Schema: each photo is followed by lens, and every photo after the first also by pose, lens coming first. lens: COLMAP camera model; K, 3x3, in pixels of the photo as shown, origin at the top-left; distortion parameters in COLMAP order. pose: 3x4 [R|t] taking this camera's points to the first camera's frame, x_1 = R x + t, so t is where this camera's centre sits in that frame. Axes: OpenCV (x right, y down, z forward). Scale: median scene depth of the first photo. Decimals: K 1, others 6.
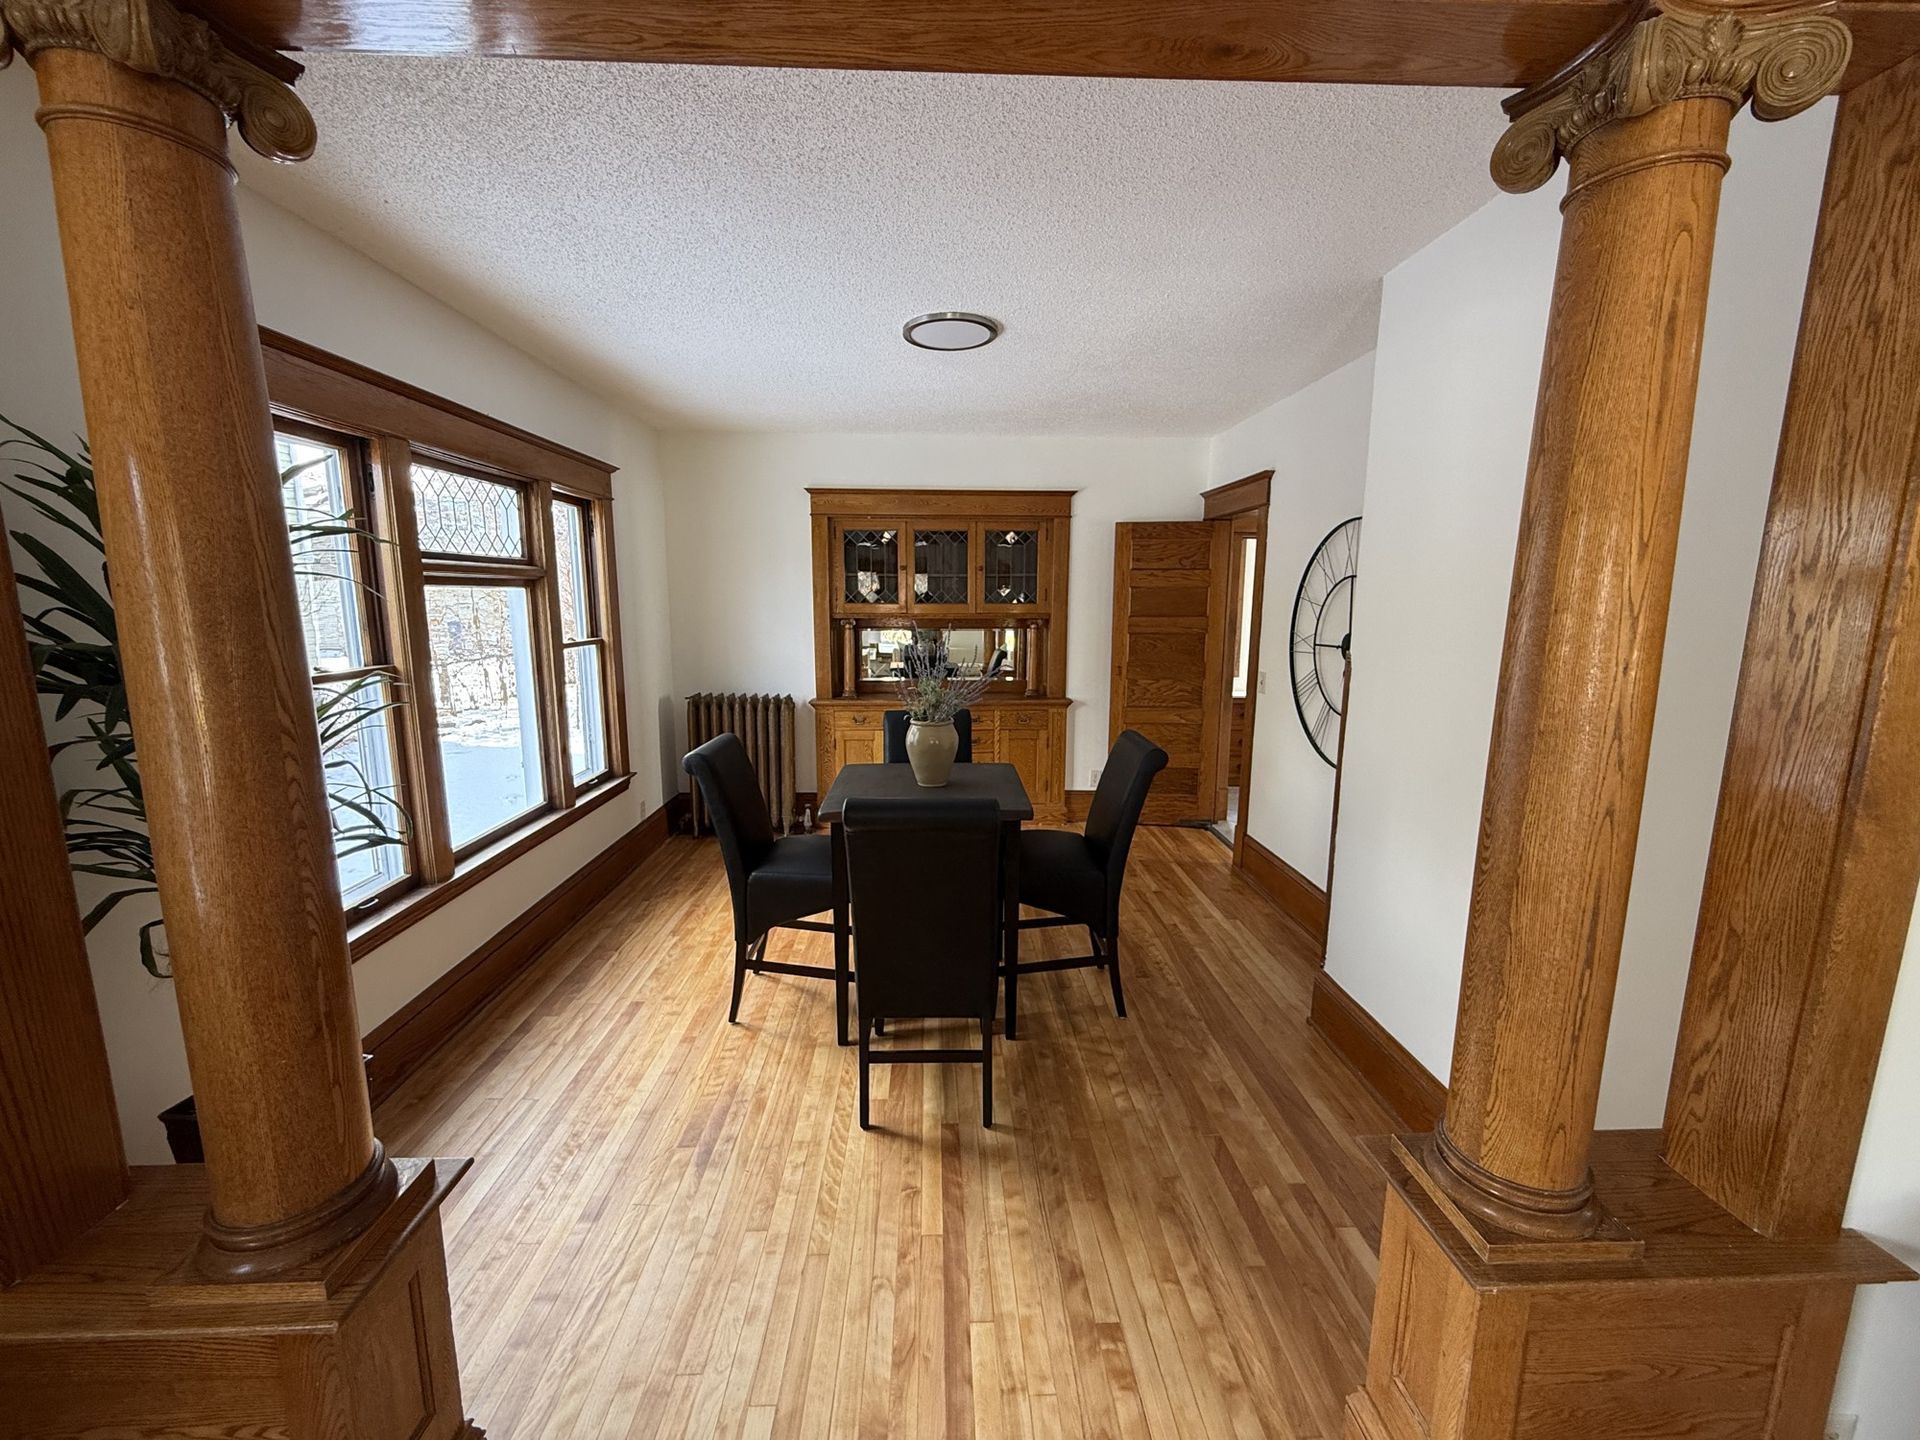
lens RADIAL K [[768.1, 0, 957.2], [0, 768.1, 715.5], [0, 0, 1]] dist [0.000048, -0.000272]
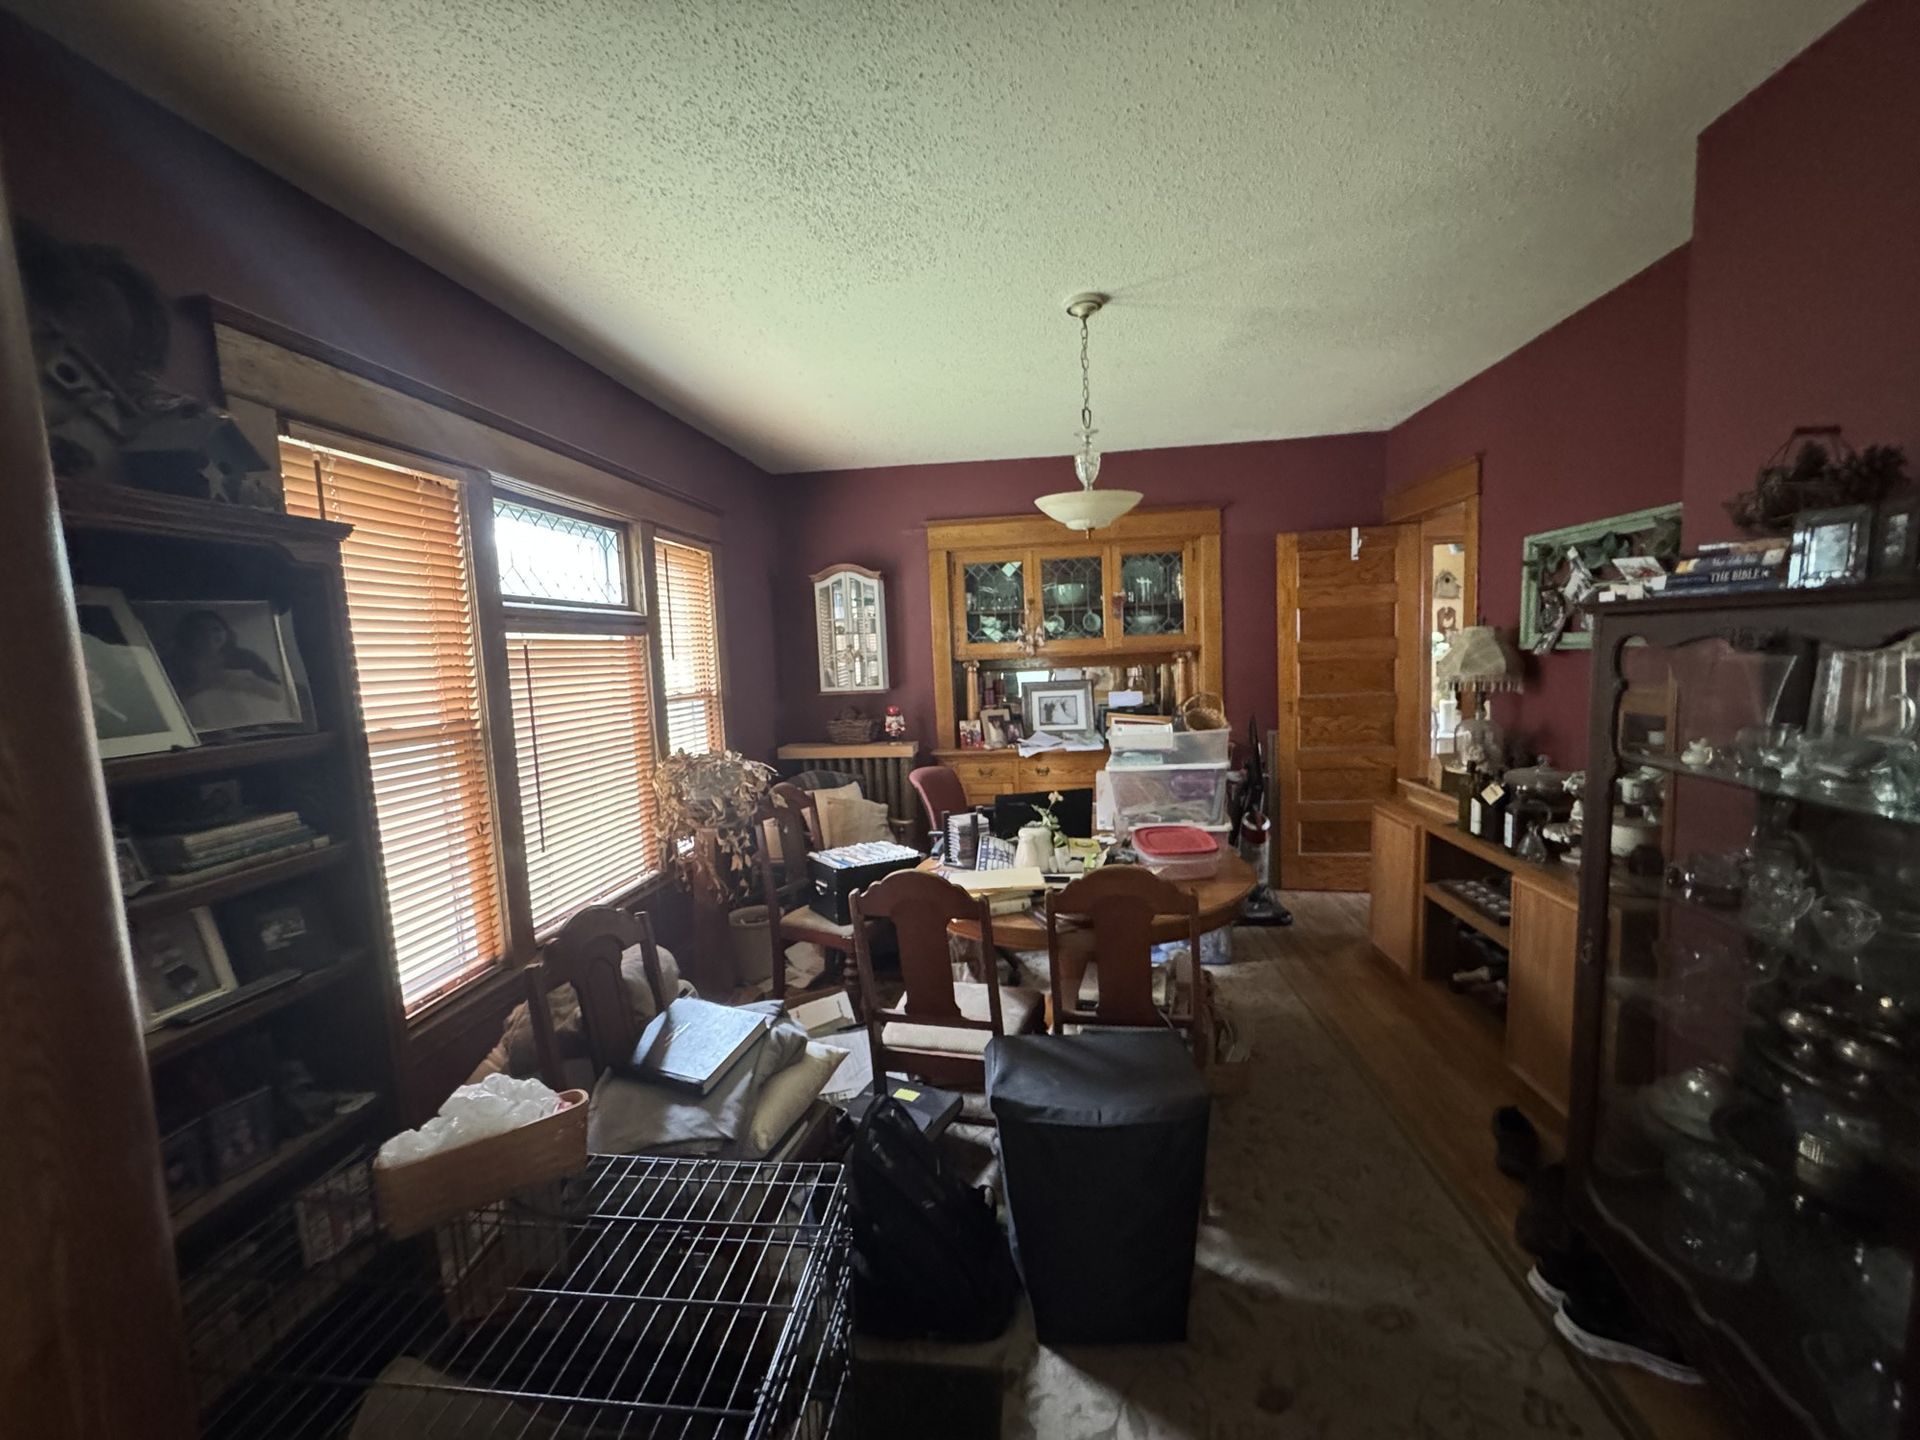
lens RADIAL K [[768.1, 0, 953.2], [0, 768.1, 724.3], [0, 0, 1]] dist [0.000048, -0.000272]
pose [[0.988219, -0.033497, -0.149338, -0.046019], [0.025945, 0.998298, -0.052239, -0.005897], [0.150834, 0.047750, 0.987405, 0.158523]]
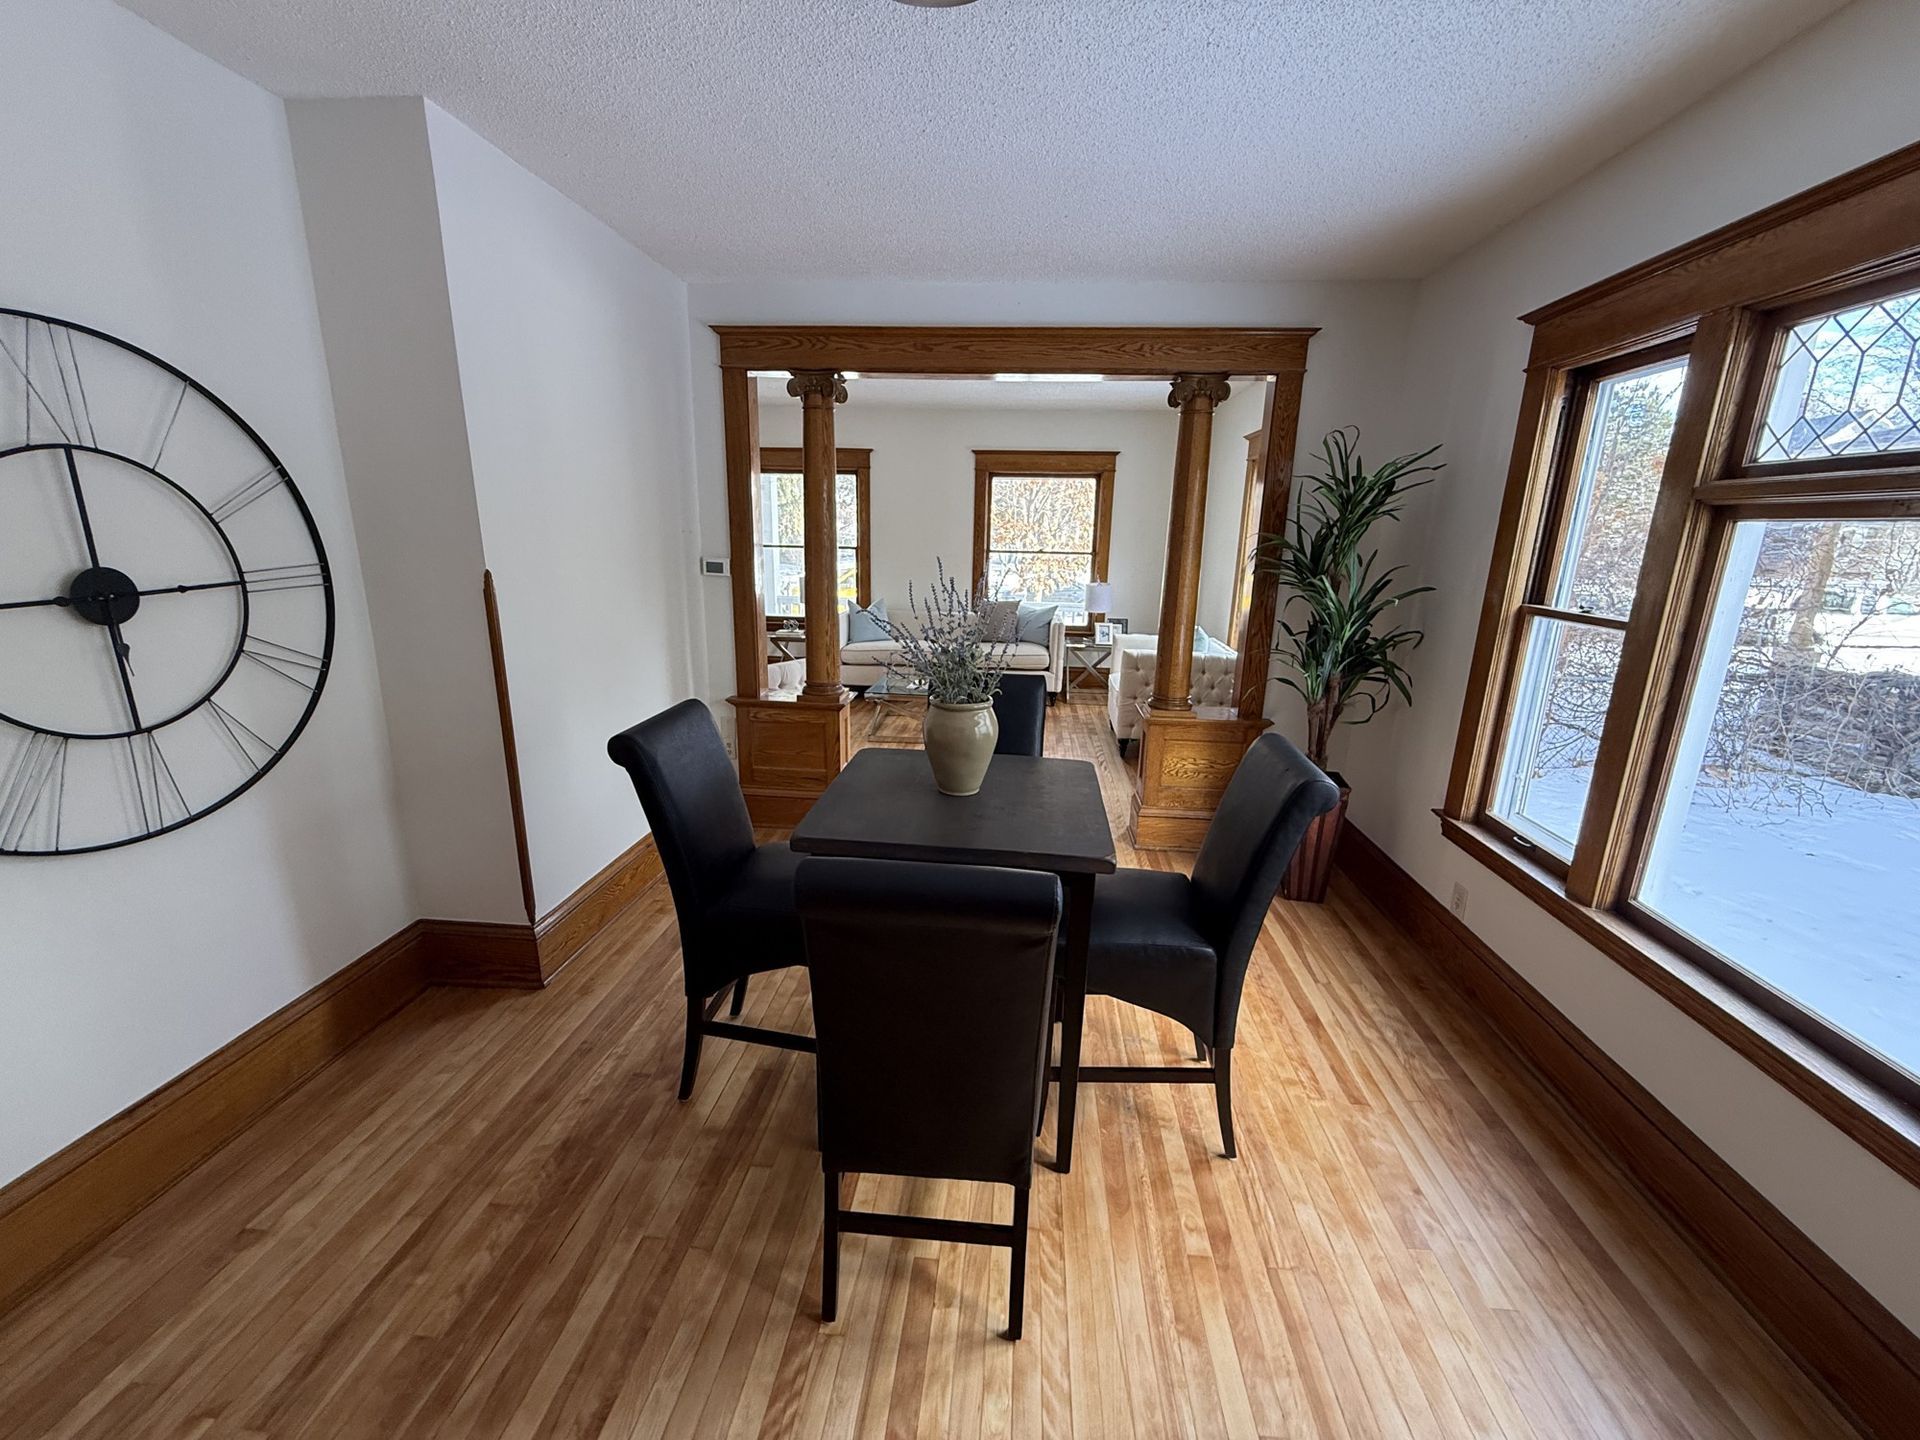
lens RADIAL K [[768.1, 0, 951.4], [0, 768.1, 721.7], [0, 0, 1]] dist [0.000048, -0.000272]
pose [[-0.991582, -0.059113, 0.115202, -0.080445], [-0.008225, 0.916667, 0.399567, -0.194545], [-0.129221, 0.395256, -0.909436, 1.275103]]
